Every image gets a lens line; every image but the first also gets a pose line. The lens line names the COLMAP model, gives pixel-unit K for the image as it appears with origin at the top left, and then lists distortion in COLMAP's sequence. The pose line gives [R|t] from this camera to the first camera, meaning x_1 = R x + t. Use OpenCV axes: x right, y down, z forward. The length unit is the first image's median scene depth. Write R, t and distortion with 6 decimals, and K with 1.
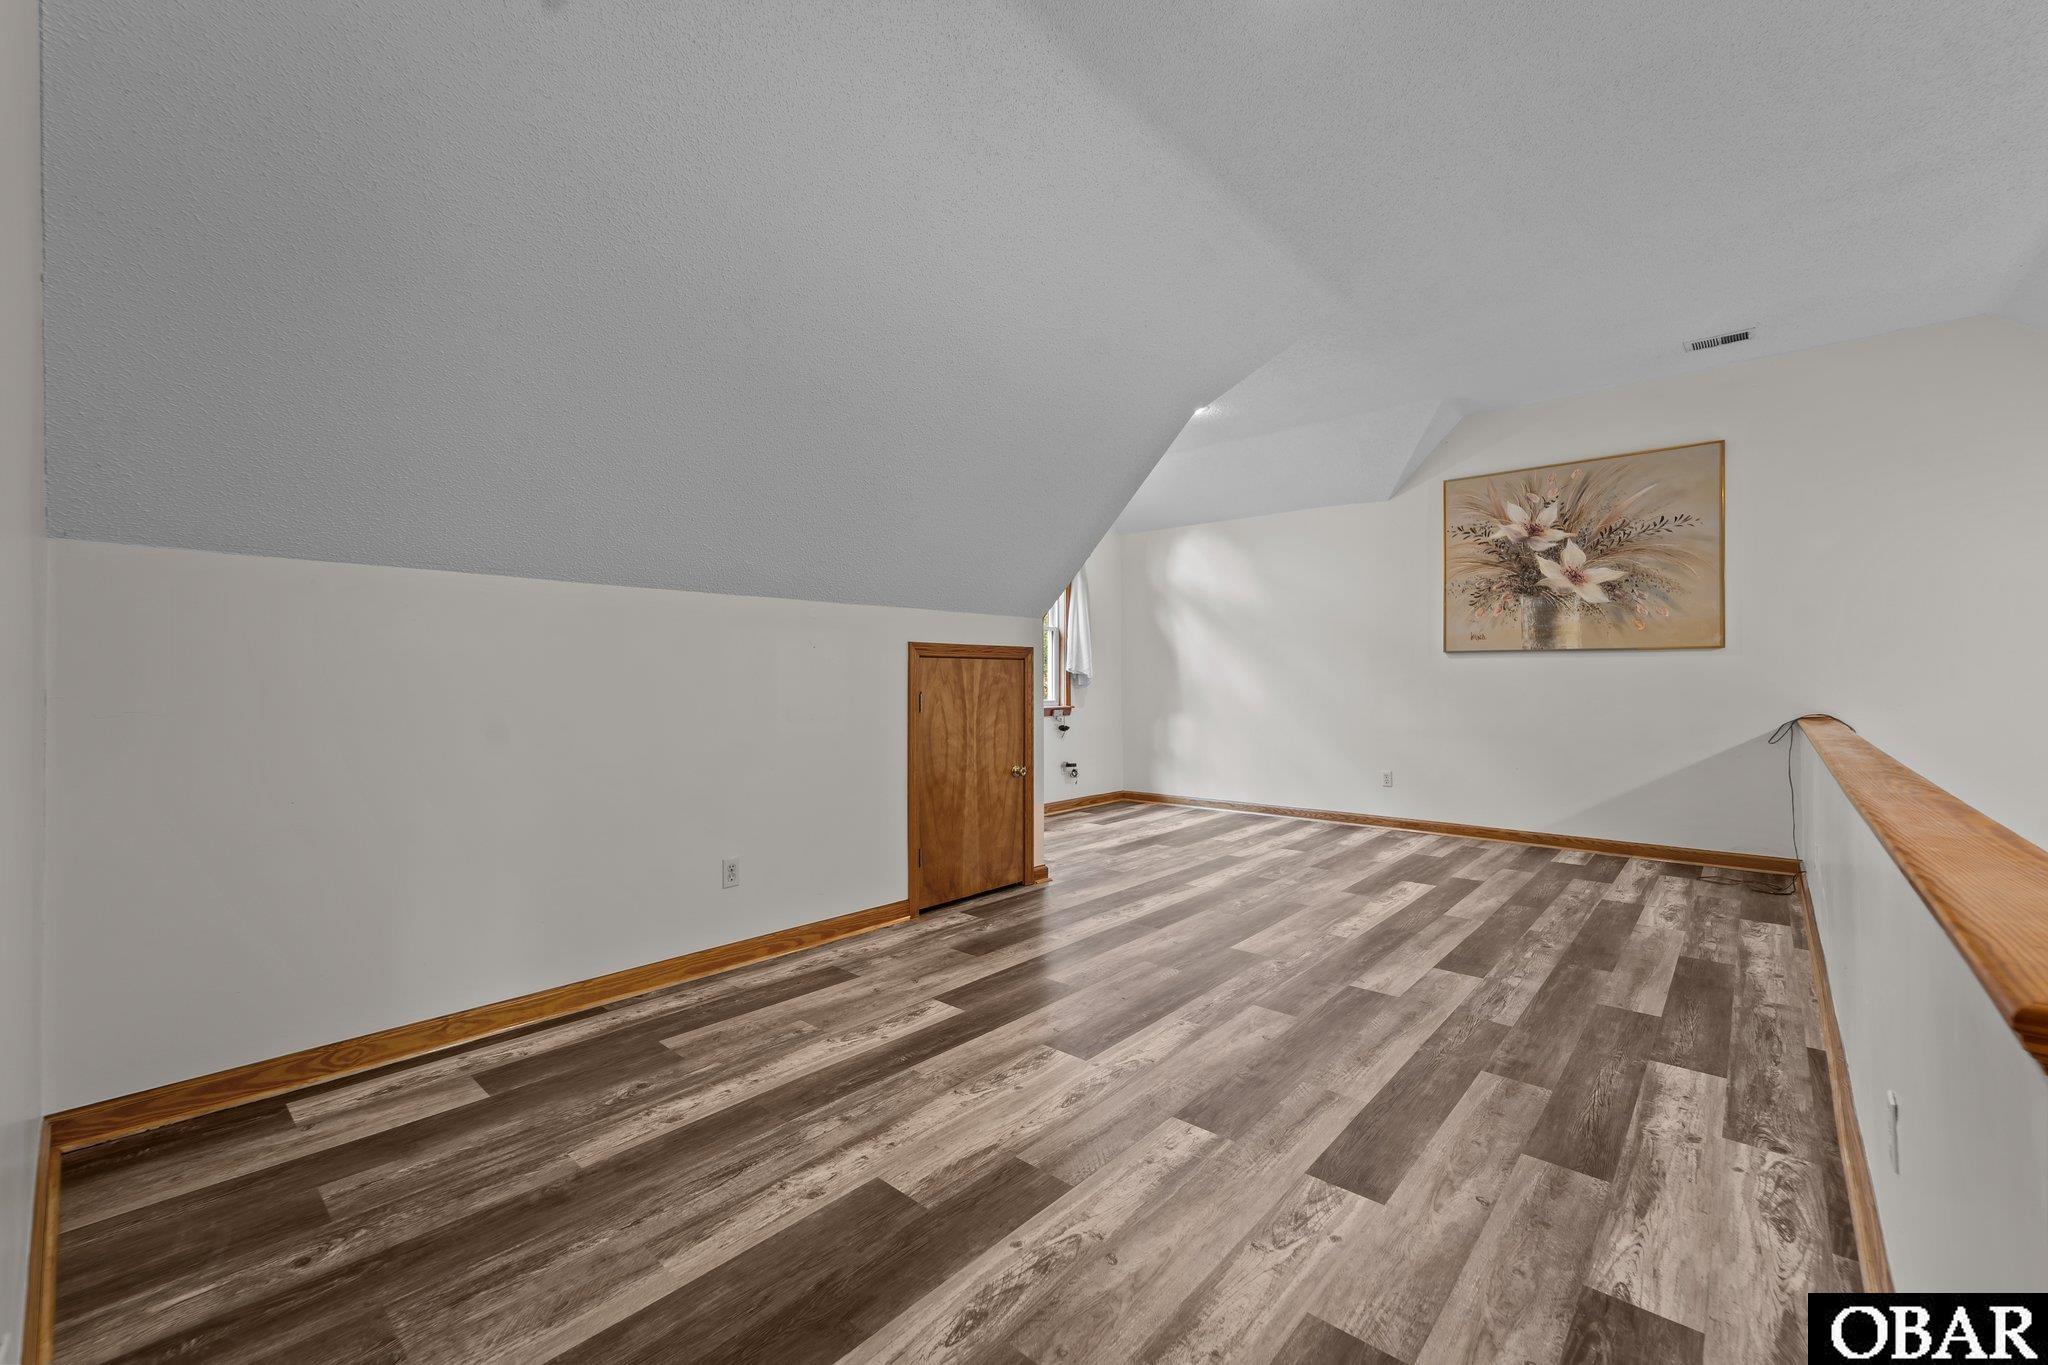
lens RADIAL K [[827.7, 0, 1012.9], [0, 827.7, 681.3], [0, 0, 1]] dist [0.001182, -0.000504]
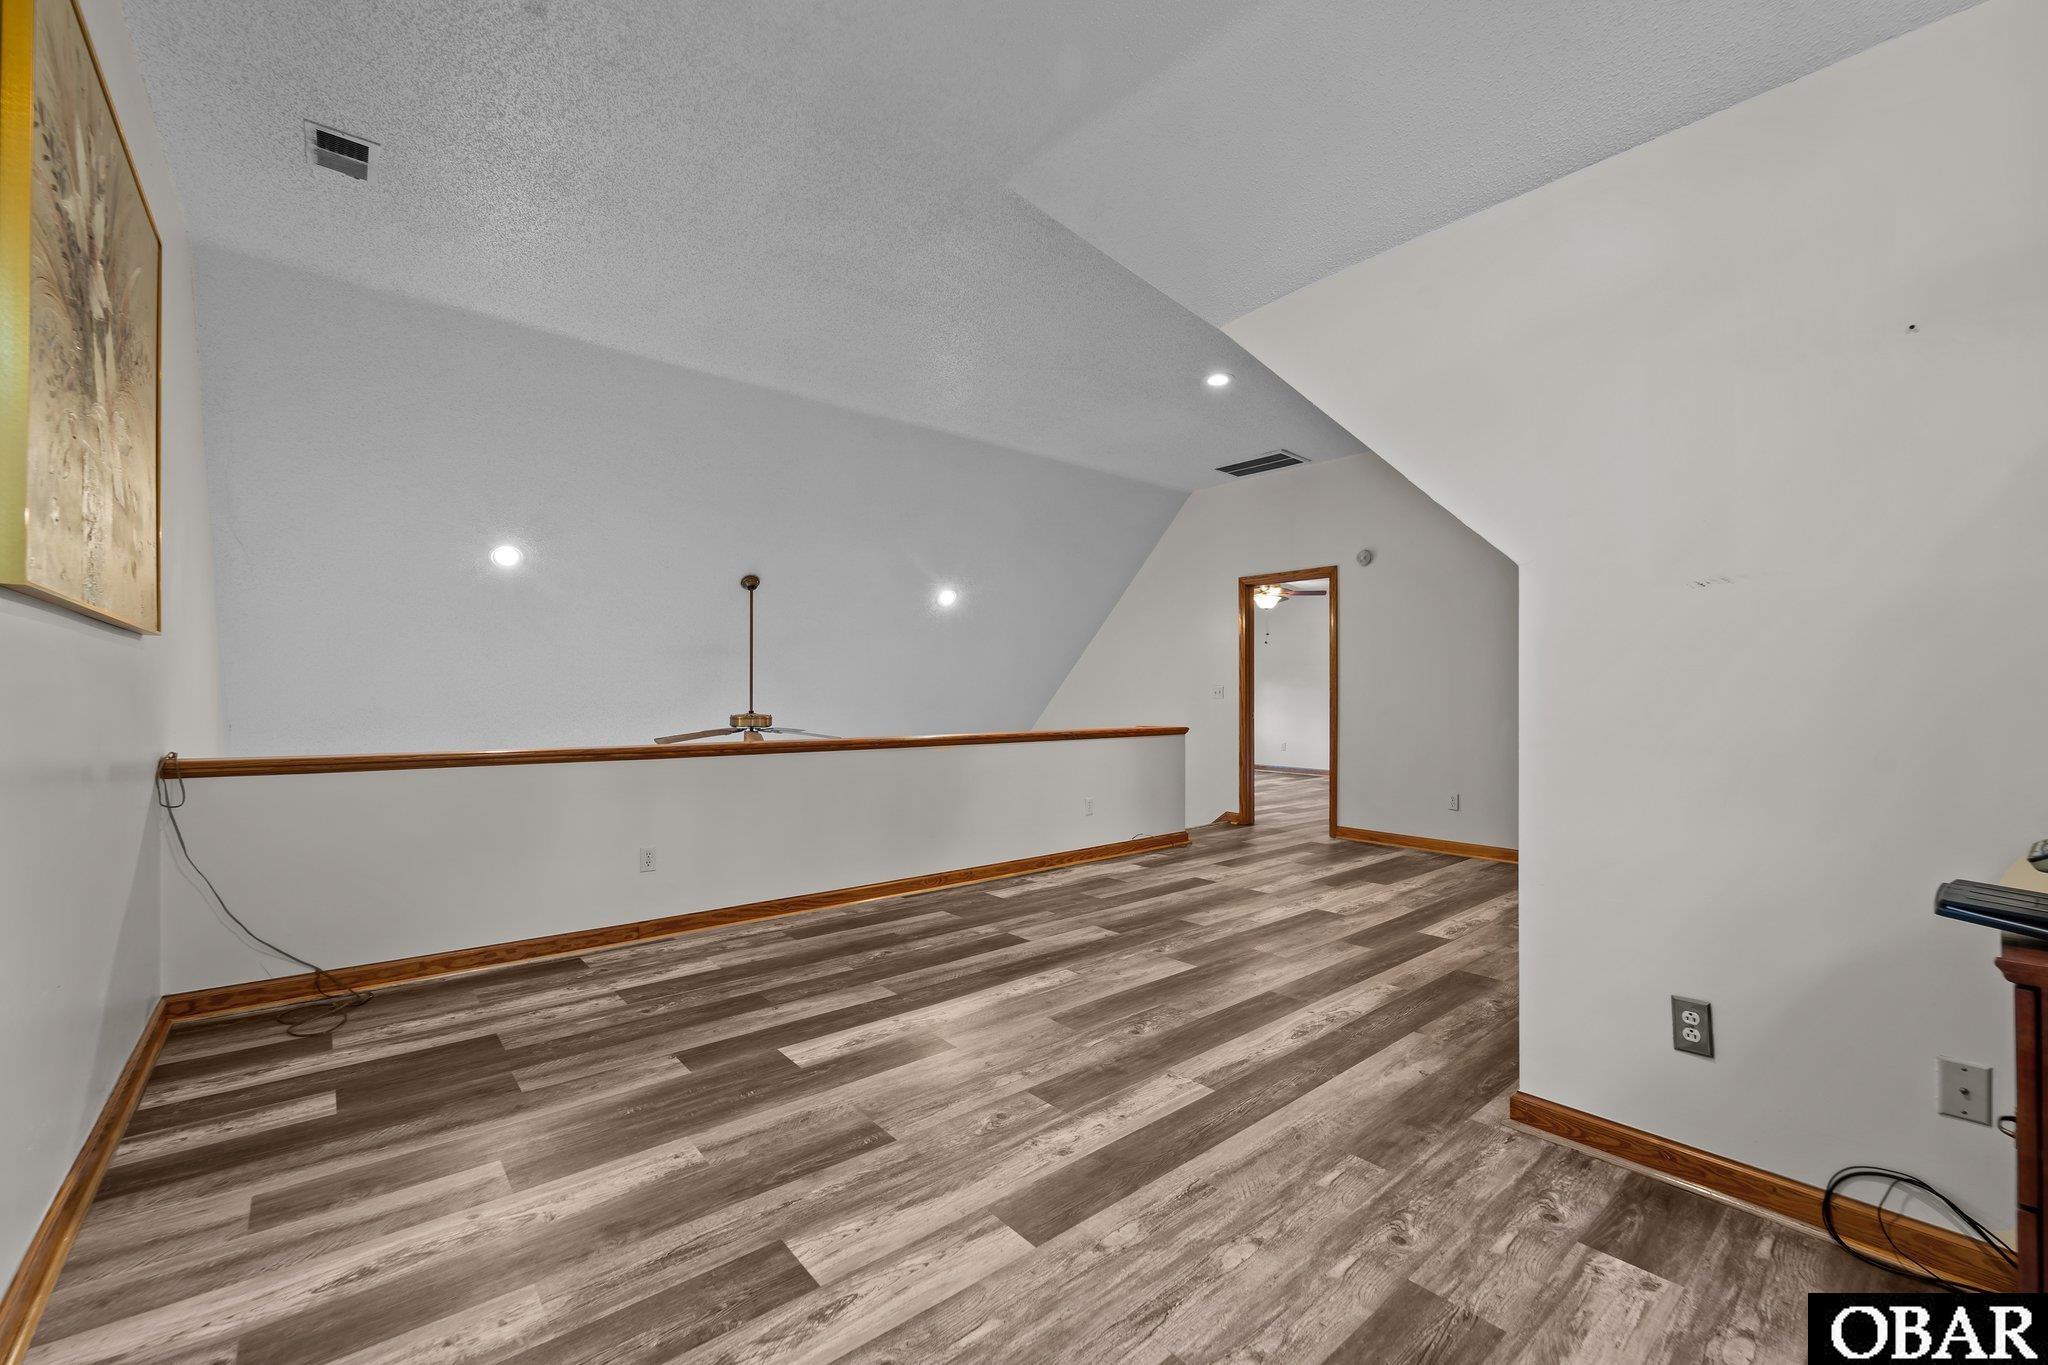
lens RADIAL K [[827.7, 0, 1023.0], [0, 827.7, 693.7], [0, 0, 1]] dist [0.001182, -0.000504]
pose [[-0.991575, 0.001906, 0.129519, 0.384534], [0.002148, 0.999996, 0.001724, -0.006915], [-0.129515, 0.001988, -0.991575, 2.267384]]
